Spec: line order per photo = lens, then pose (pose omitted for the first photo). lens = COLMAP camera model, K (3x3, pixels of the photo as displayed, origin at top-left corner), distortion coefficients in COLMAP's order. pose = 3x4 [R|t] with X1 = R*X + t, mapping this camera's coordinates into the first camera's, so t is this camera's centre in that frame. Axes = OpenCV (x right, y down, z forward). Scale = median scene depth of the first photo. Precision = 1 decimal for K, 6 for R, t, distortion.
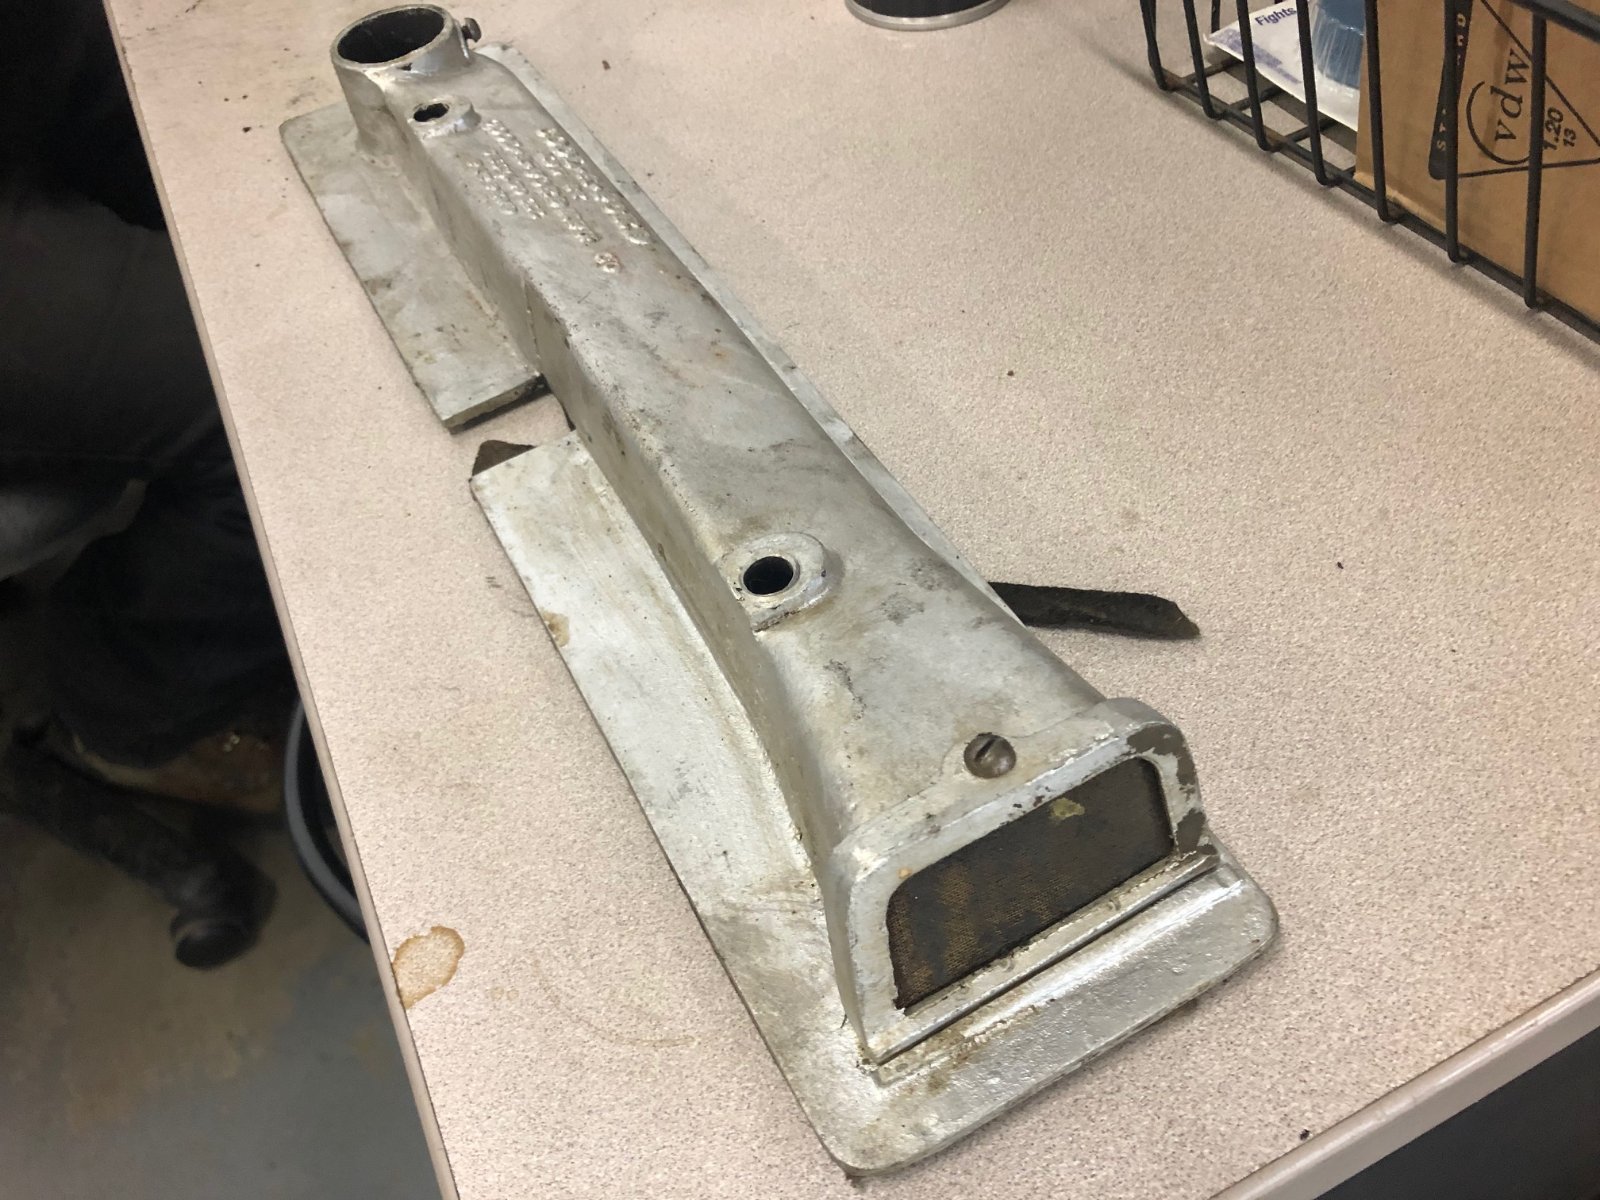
lens RADIAL K [[1344.3, 0, 800.0], [0, 1344.3, 600.0], [0, 0, 1]] dist [0.116453, -0.460501]
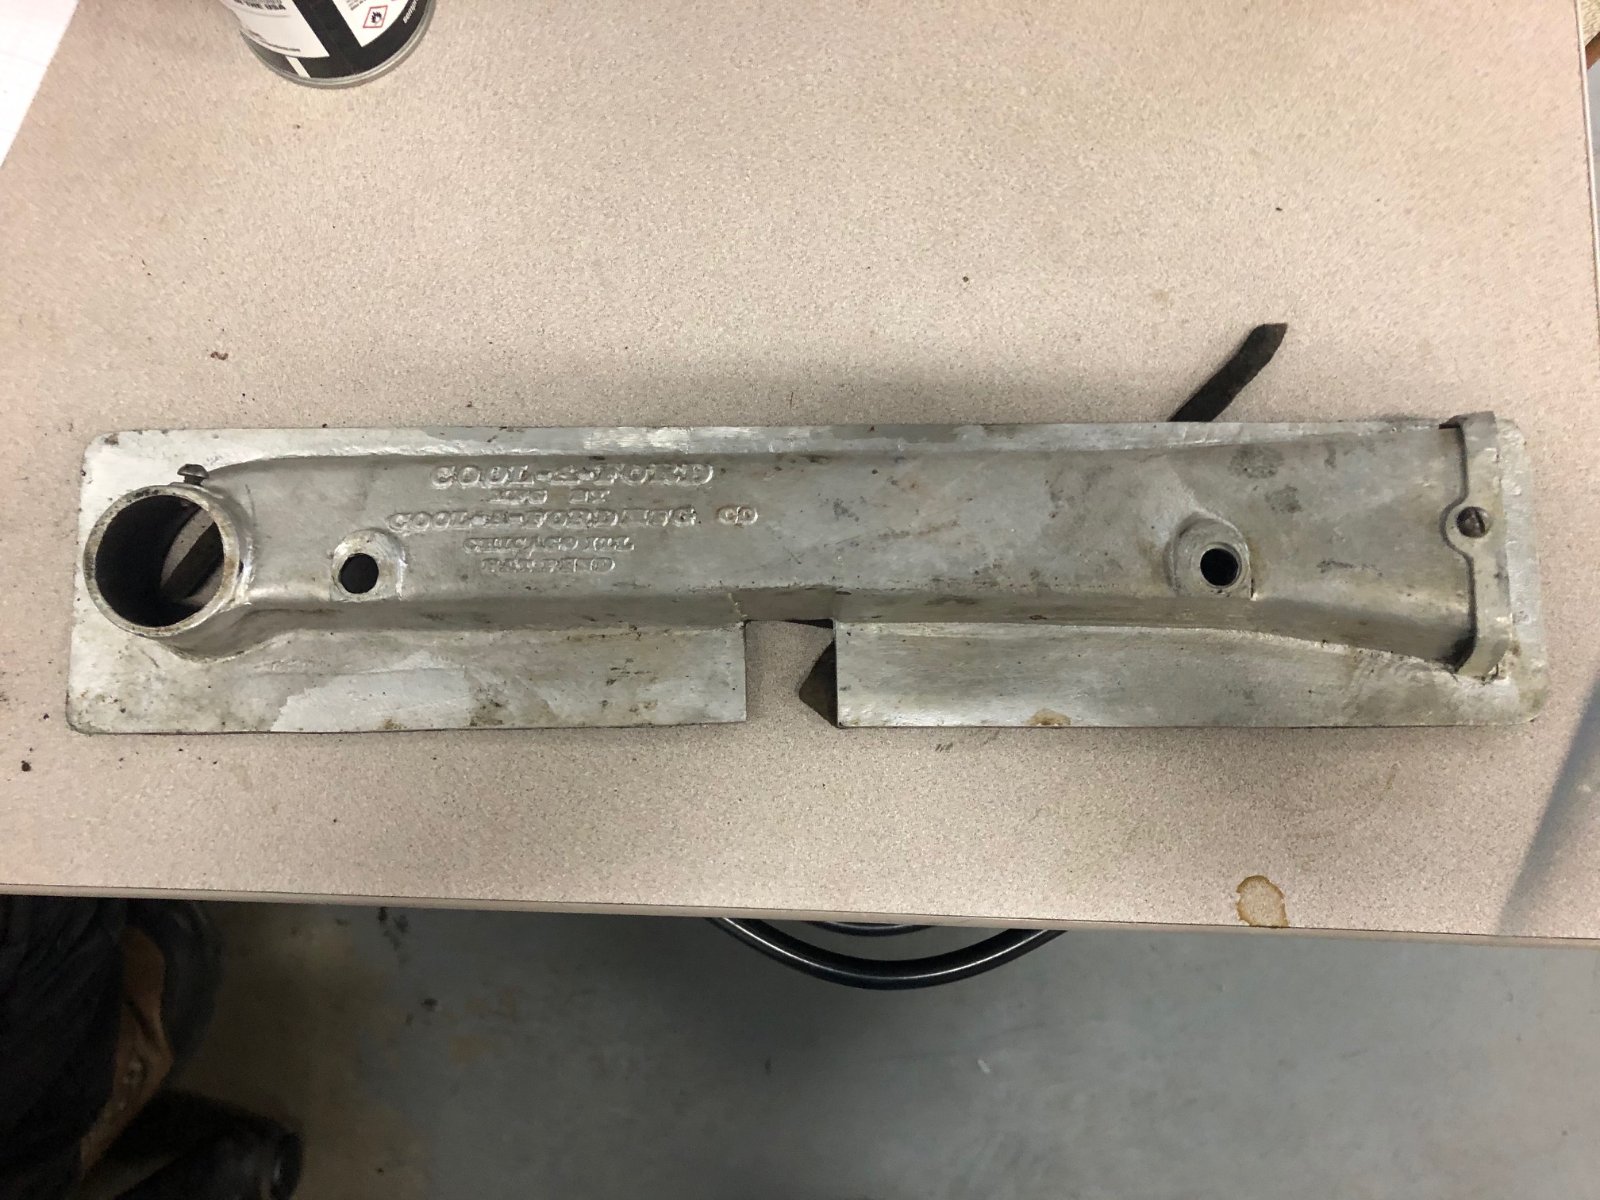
lens RADIAL K [[1344.3, 0, 800.0], [0, 1344.3, 600.0], [0, 0, 1]] dist [0.116453, -0.460501]
pose [[0.461210, -0.852030, 0.247650, -0.488181], [0.642802, 0.513243, 0.568671, -0.875181], [-0.611629, -0.103086, 0.784400, 0.155770]]
